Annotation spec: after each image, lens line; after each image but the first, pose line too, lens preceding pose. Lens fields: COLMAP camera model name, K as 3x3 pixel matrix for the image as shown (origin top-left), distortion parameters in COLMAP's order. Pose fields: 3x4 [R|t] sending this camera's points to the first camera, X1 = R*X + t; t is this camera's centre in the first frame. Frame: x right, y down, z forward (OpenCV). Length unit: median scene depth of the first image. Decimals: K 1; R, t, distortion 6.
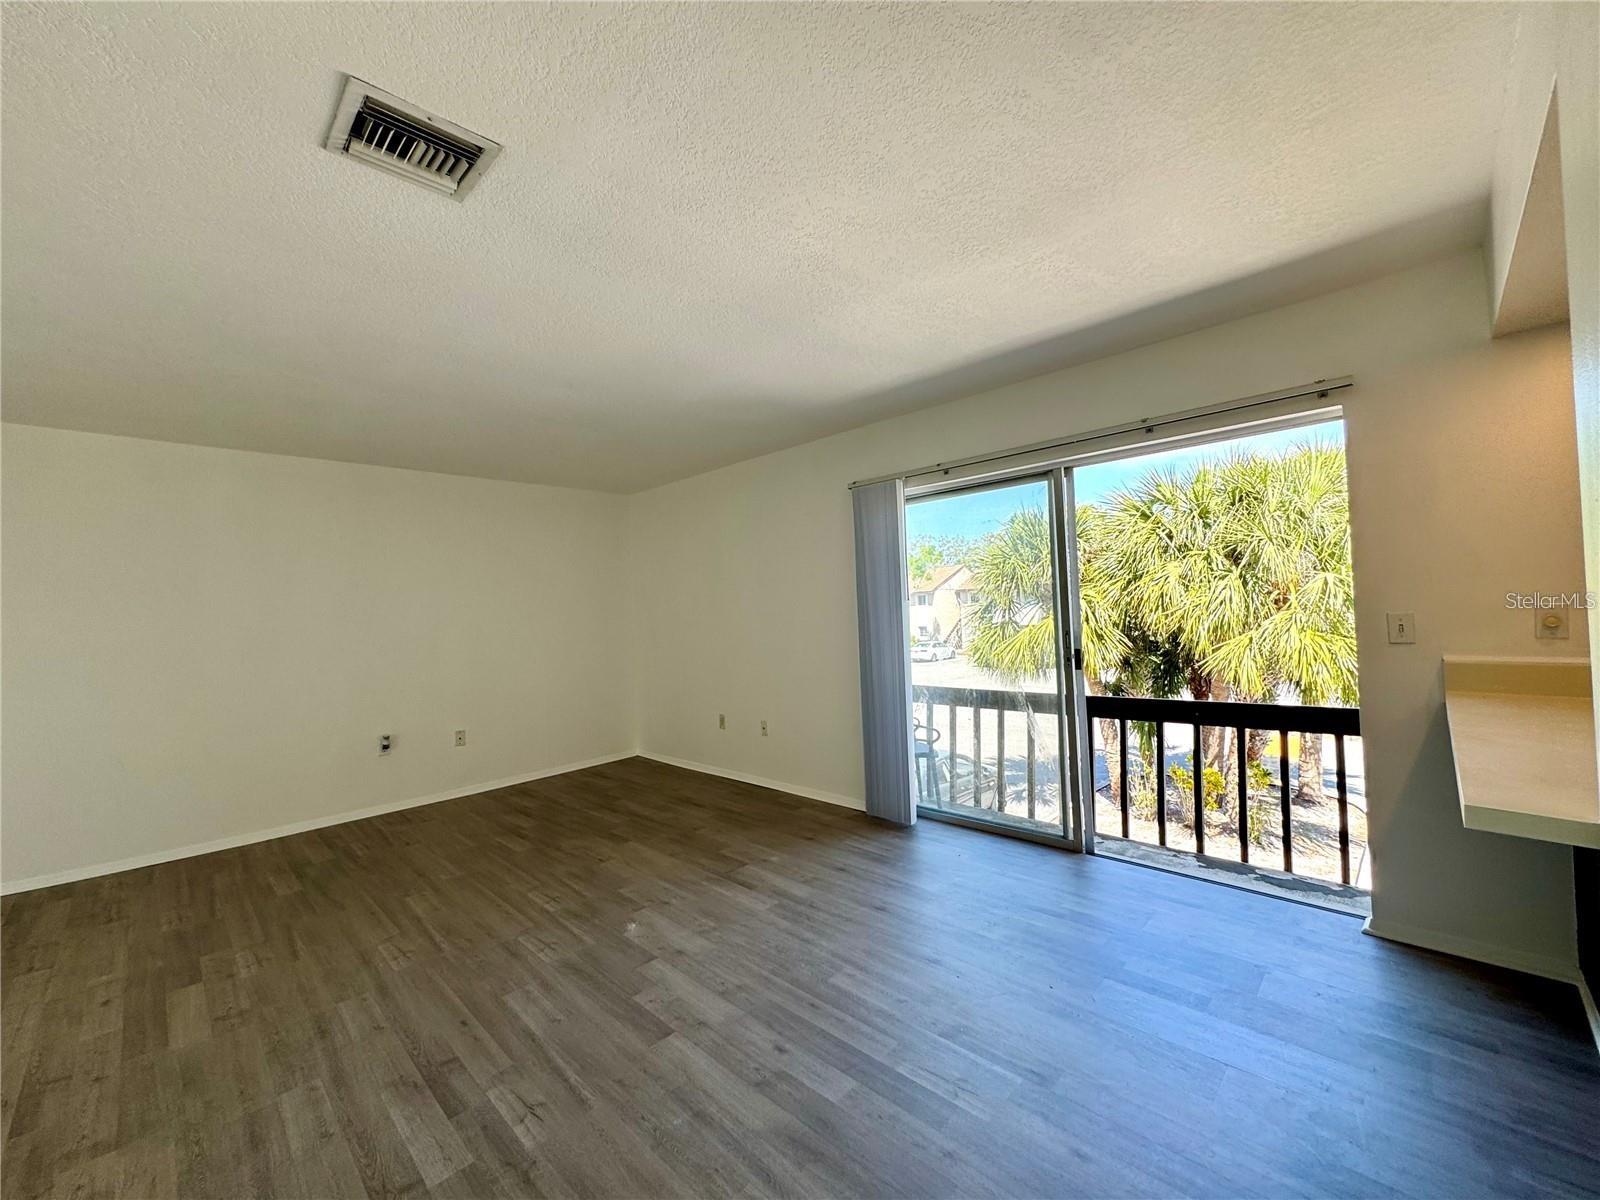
lens RADIAL K [[640.4, 0, 801.1], [0, 640.4, 598.5], [0, 0, 1]] dist [-0.001637, 0.000611]
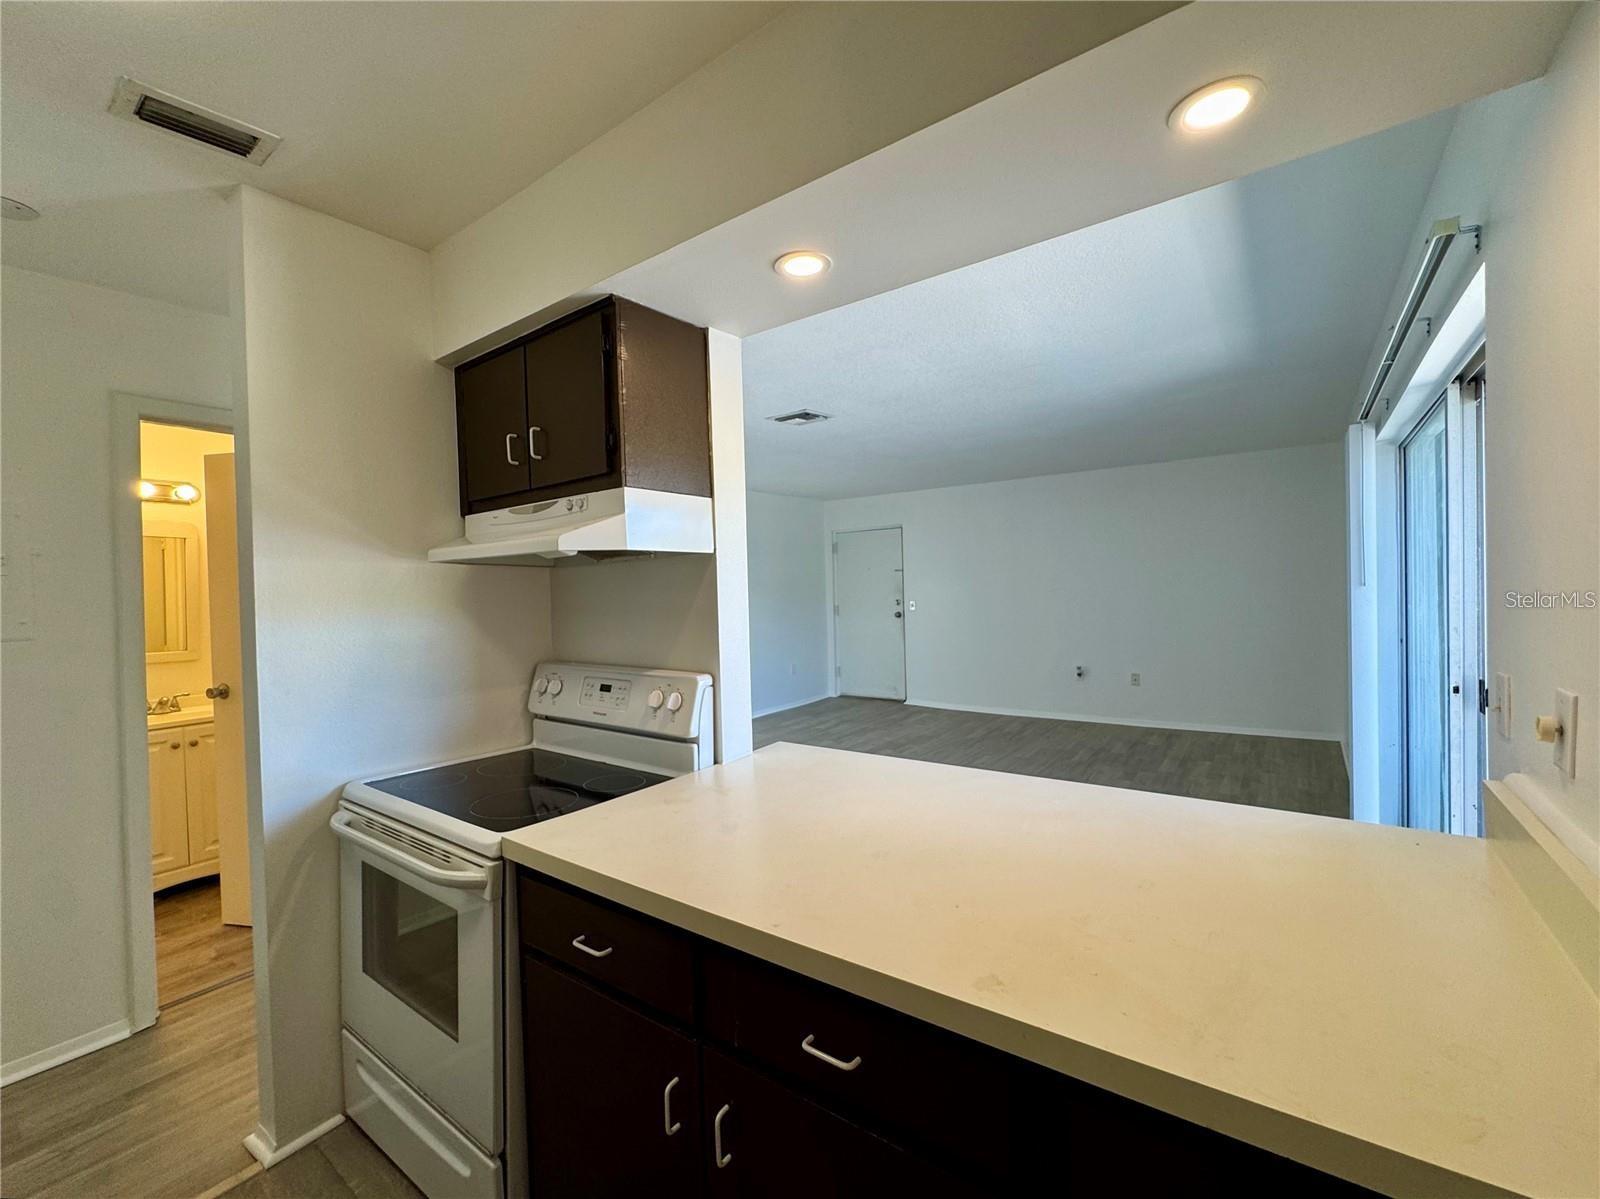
lens RADIAL K [[670.3, 0, 800.0], [0, 670.3, 599.5], [0, 0, 1]] dist [-0.000693, 0.000309]
pose [[0.137940, 0.052637, -0.989041, 1.210104], [0.044840, 0.997231, 0.059327, -0.079372], [0.989425, -0.052532, 0.135198, 0.344598]]
